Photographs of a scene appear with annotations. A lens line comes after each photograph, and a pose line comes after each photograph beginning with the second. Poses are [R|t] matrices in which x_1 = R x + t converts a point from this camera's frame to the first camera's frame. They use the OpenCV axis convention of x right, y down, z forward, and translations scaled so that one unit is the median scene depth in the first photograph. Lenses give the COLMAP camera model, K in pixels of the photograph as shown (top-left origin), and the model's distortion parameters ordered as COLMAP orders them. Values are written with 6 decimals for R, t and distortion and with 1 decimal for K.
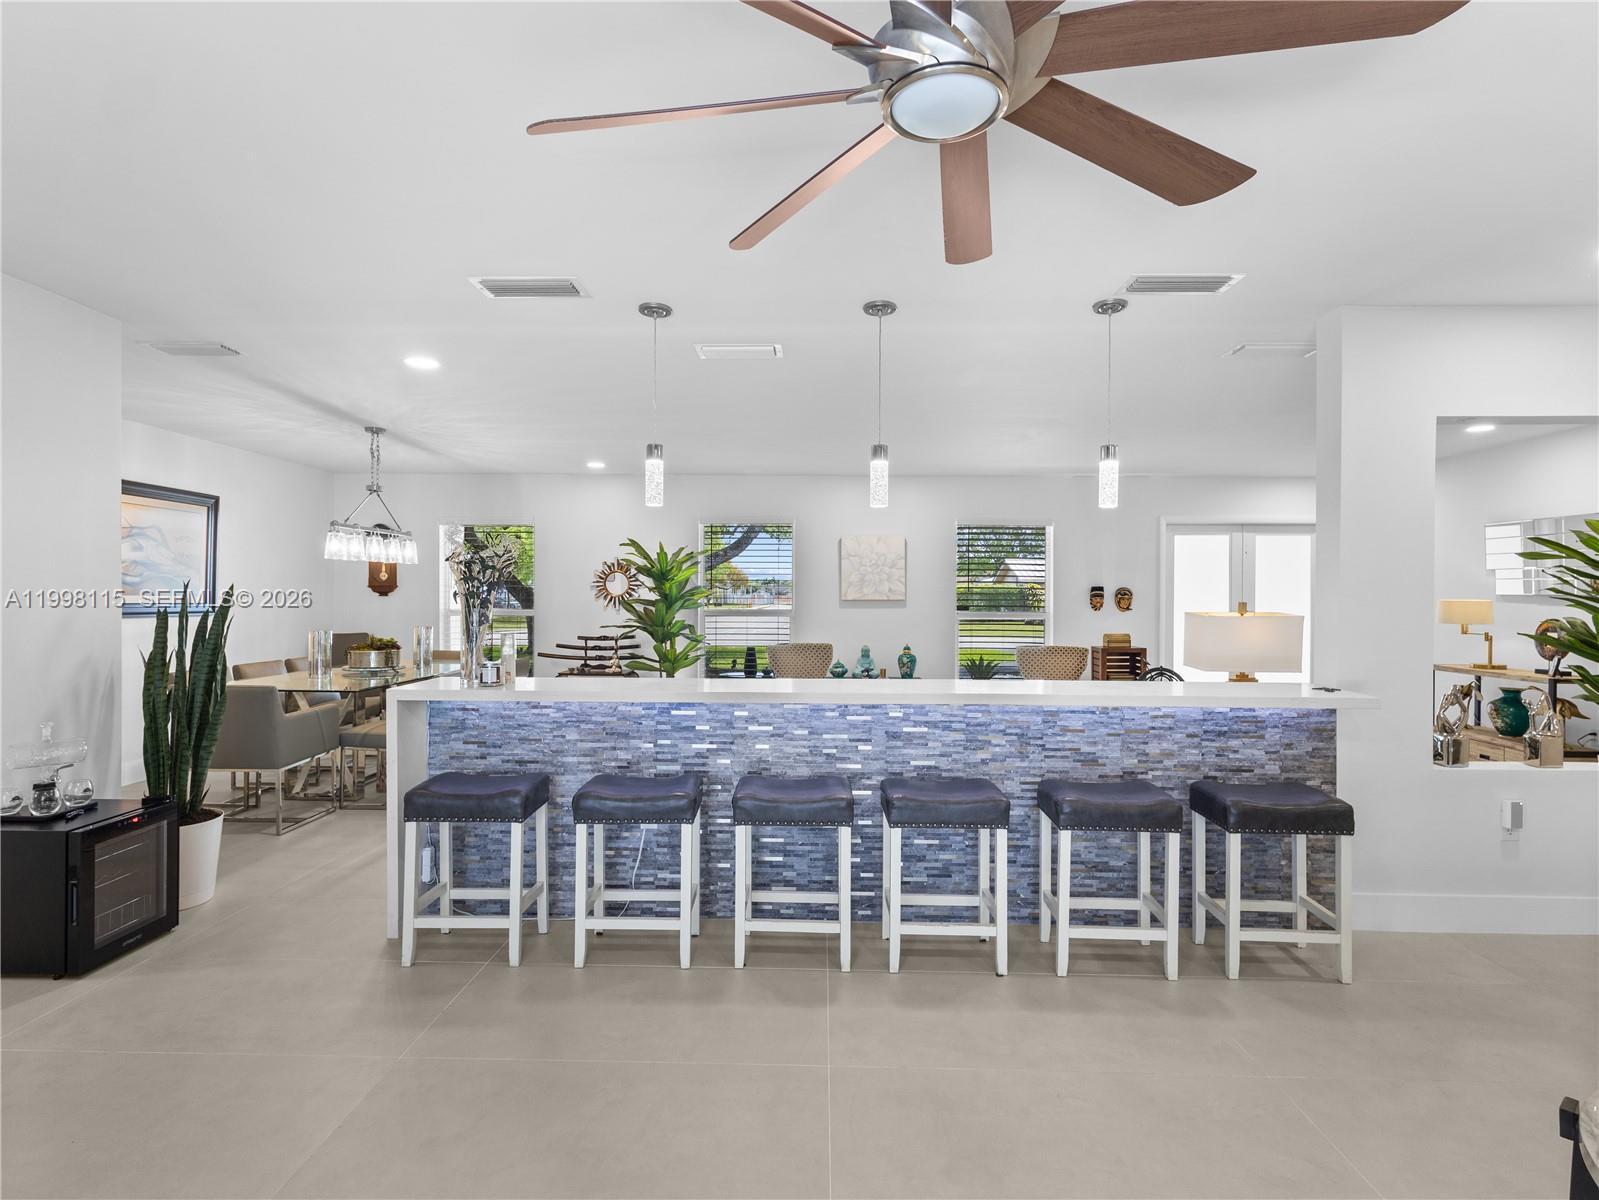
lens RADIAL K [[839.6, 0, 796.0], [0, 839.6, 590.2], [0, 0, 1]] dist [0.009425, 0.000722]
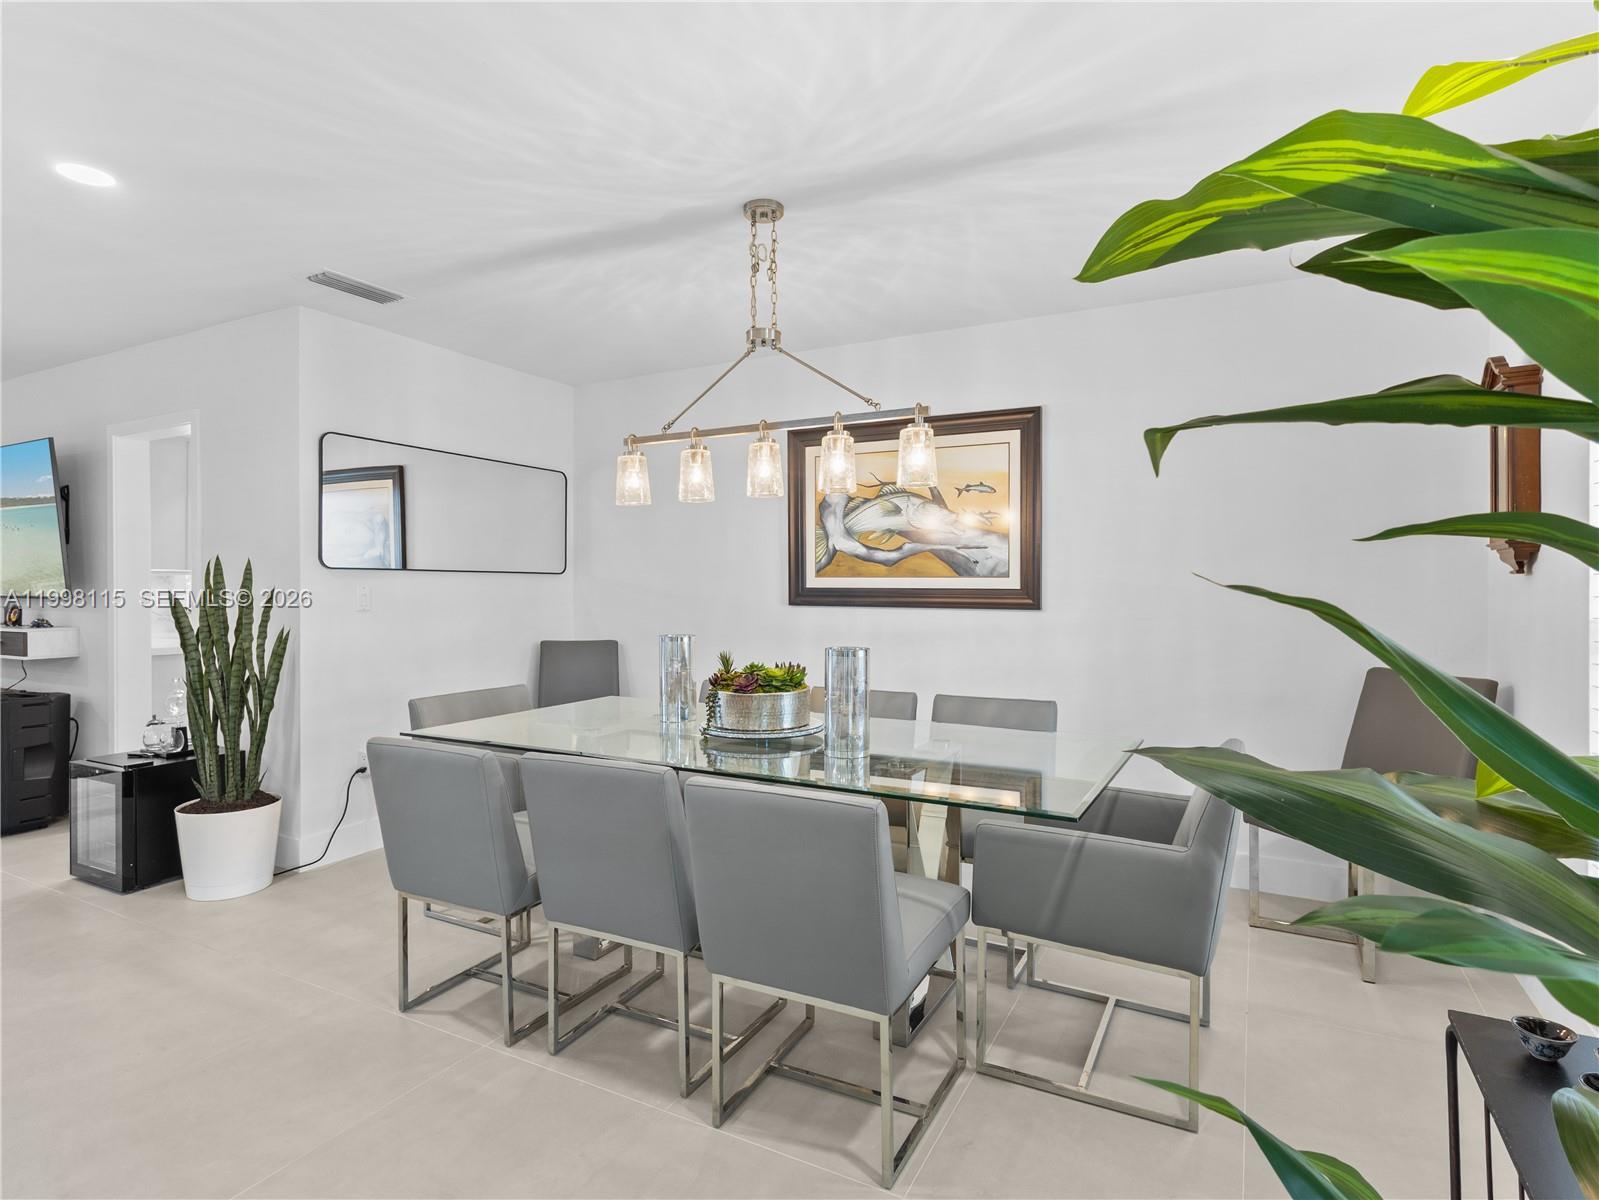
lens RADIAL K [[839.6, 0, 796.0], [0, 839.6, 590.2], [0, 0, 1]] dist [0.009425, 0.000722]
pose [[-0.451229, 0.001624, -0.892407, -0.101178], [0.001911, 0.999998, 0.000853, 0.016489], [0.892406, -0.001321, -0.451231, 1.239947]]
